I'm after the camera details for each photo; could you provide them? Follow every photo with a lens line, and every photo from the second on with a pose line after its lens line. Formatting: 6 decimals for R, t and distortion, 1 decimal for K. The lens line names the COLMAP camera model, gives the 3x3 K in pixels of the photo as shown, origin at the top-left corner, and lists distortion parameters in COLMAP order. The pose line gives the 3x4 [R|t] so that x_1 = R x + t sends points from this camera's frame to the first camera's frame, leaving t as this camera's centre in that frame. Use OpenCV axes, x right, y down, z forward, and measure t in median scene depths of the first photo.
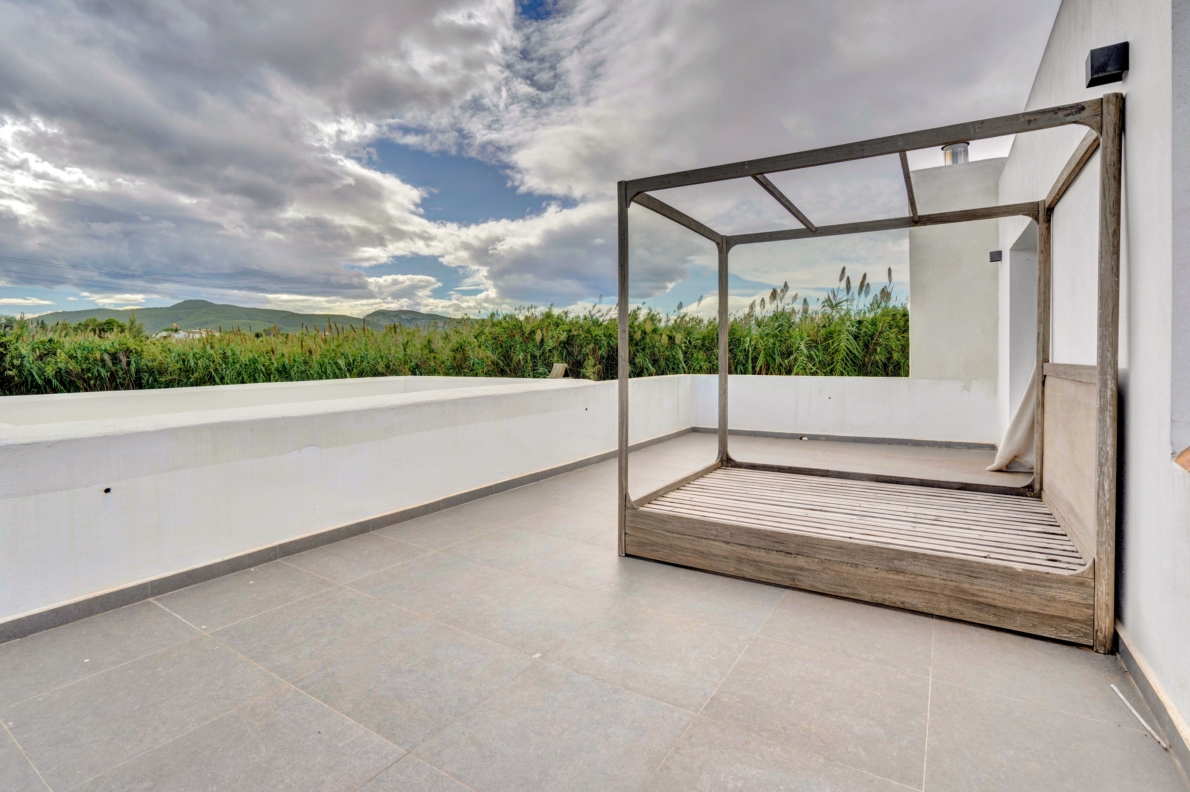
lens RADIAL K [[564.5, 0, 589.1], [0, 564.5, 388.2], [0, 0, 1]] dist [-0.056178, 0.024827]
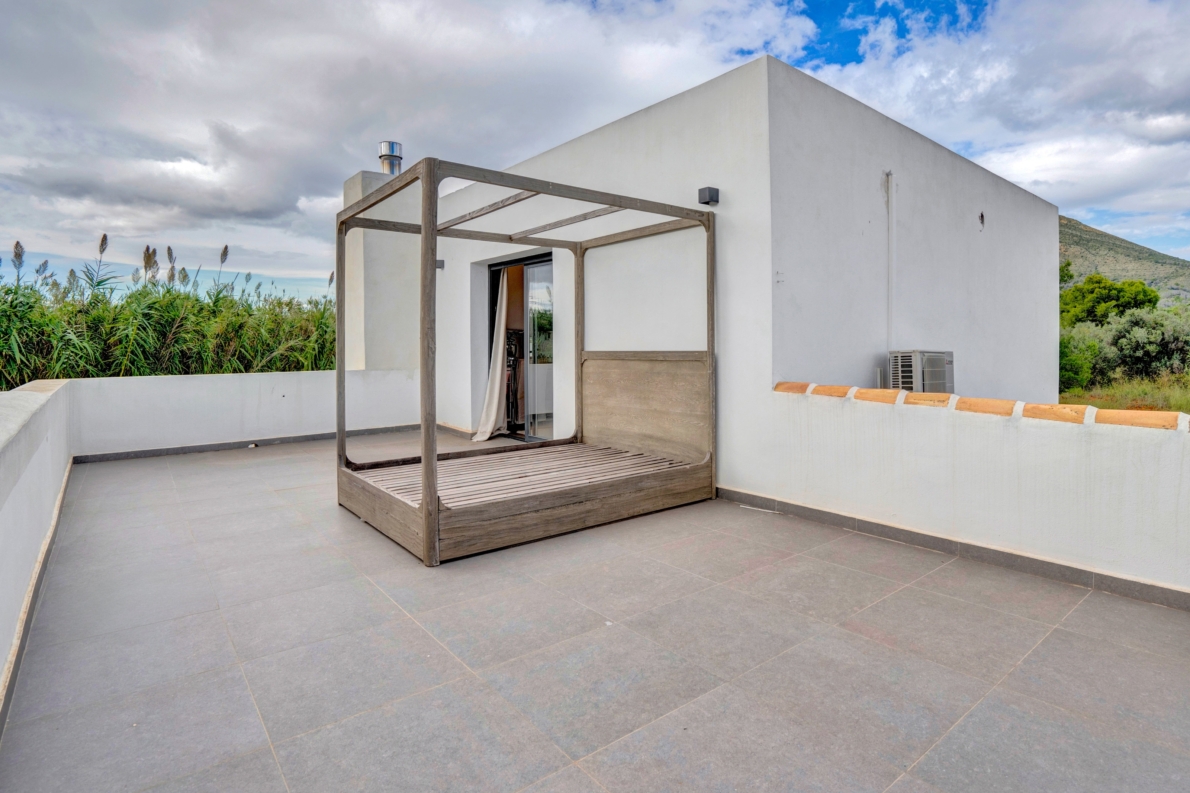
lens RADIAL K [[679.4, 0, 595.0], [0, 679.4, 380.3], [0, 0, 1]] dist [-0.067996, 0.050740]
pose [[0.286802, -0.043145, 0.957018, -1.129916], [0.058174, 0.997926, 0.027556, -0.019020], [-0.956222, 0.047770, 0.288717, 0.541126]]
